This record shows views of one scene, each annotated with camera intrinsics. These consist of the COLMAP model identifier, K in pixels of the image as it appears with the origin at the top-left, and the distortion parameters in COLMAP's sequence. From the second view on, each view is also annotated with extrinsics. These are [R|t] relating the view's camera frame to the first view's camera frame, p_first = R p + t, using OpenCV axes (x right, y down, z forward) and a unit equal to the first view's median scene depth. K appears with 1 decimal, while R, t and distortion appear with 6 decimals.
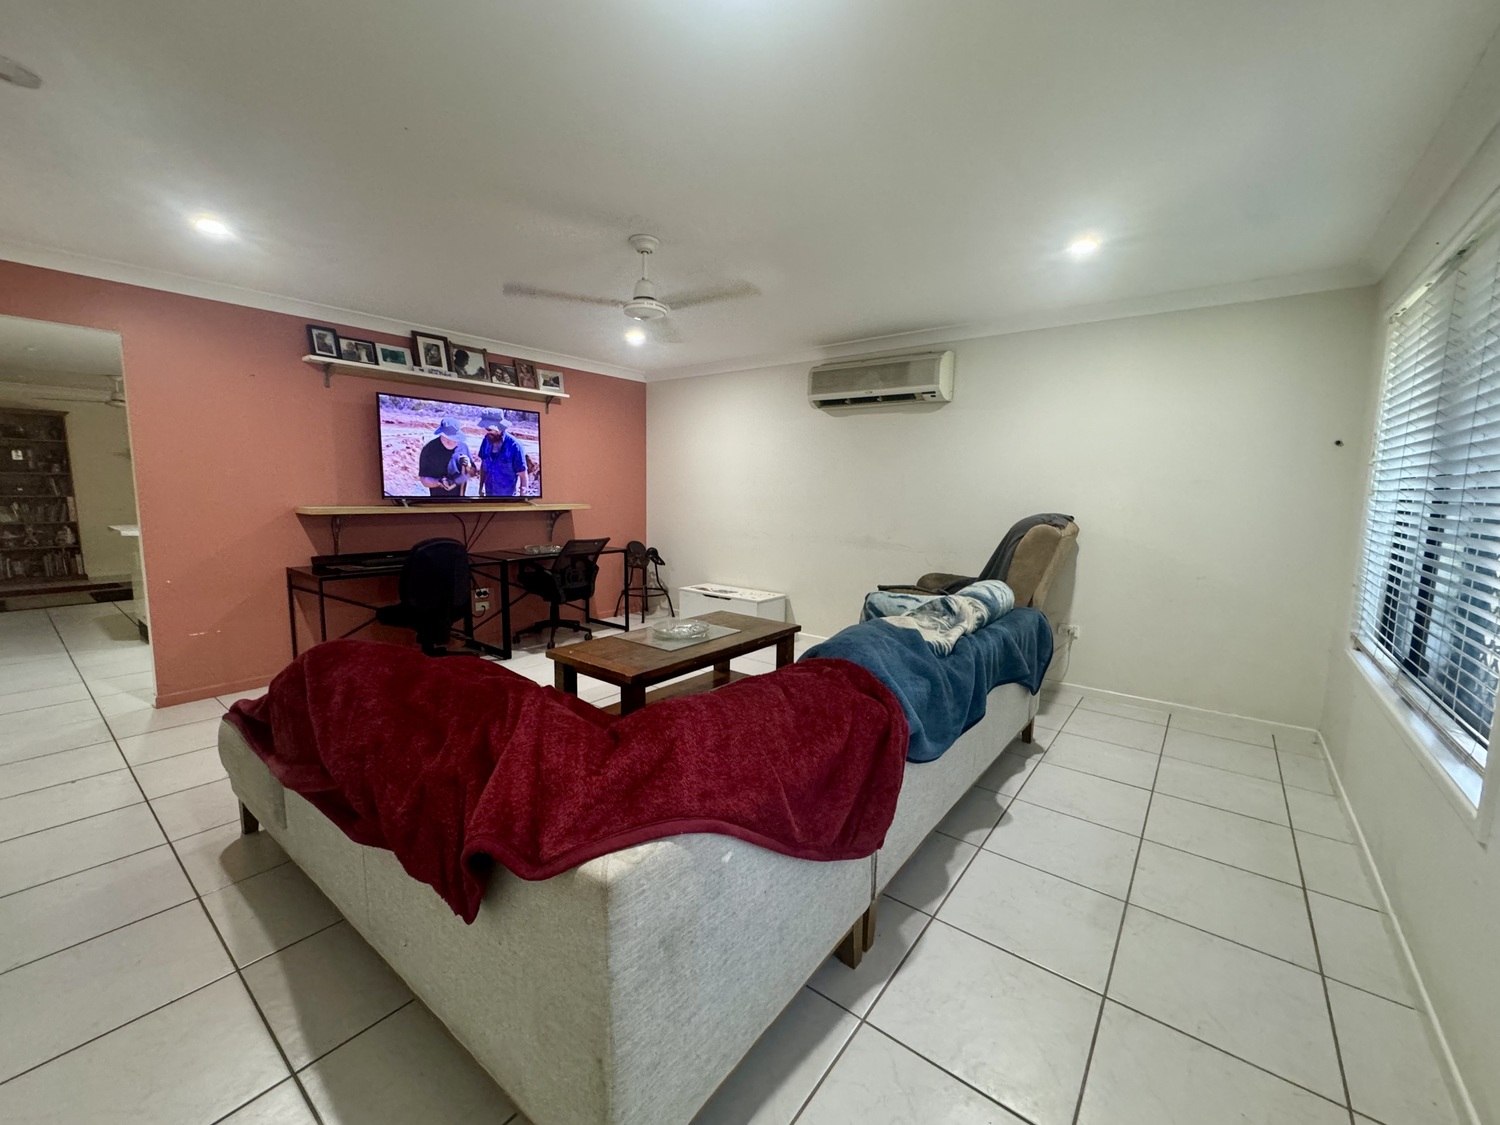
lens RADIAL K [[594.7, 0, 750.4], [0, 594.7, 566.3], [0, 0, 1]] dist [0.002537, -0.001435]
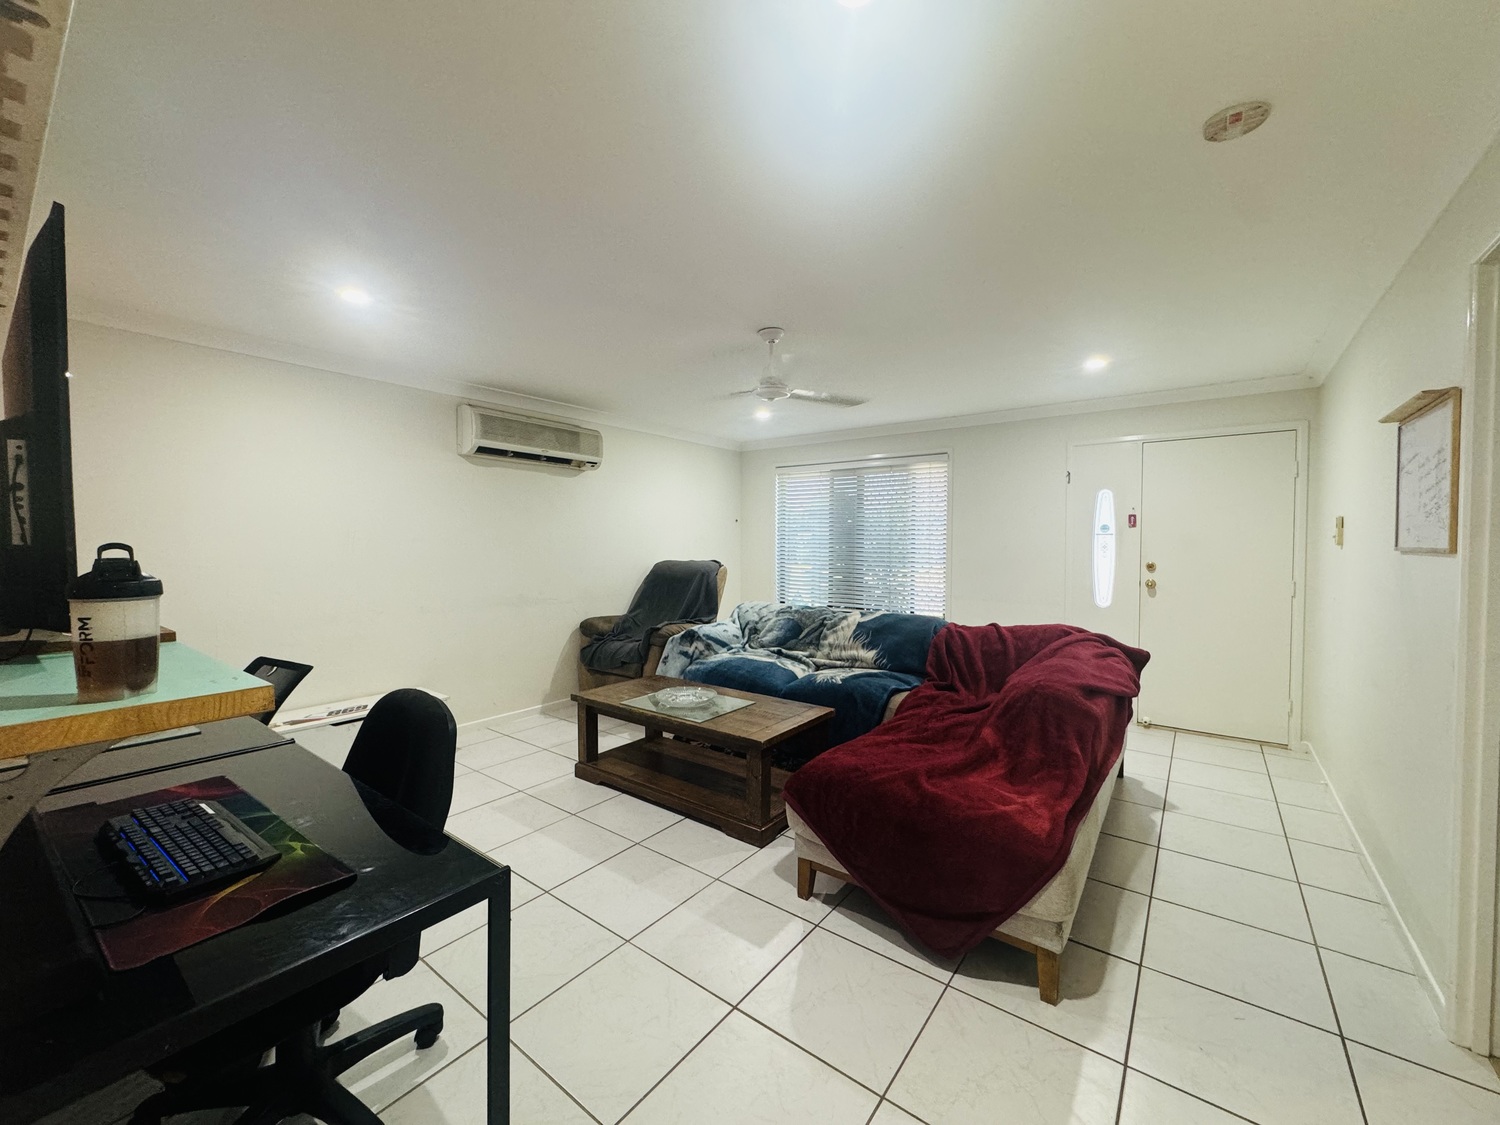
lens RADIAL K [[594.7, 0, 752.7], [0, 594.7, 554.4], [0, 0, 1]] dist [0.002537, -0.001435]
pose [[-0.000885, -0.044163, 0.999024, -0.829311], [0.133973, 0.990013, 0.043883, -0.116980], [-0.990985, 0.133881, 0.005041, 0.675662]]
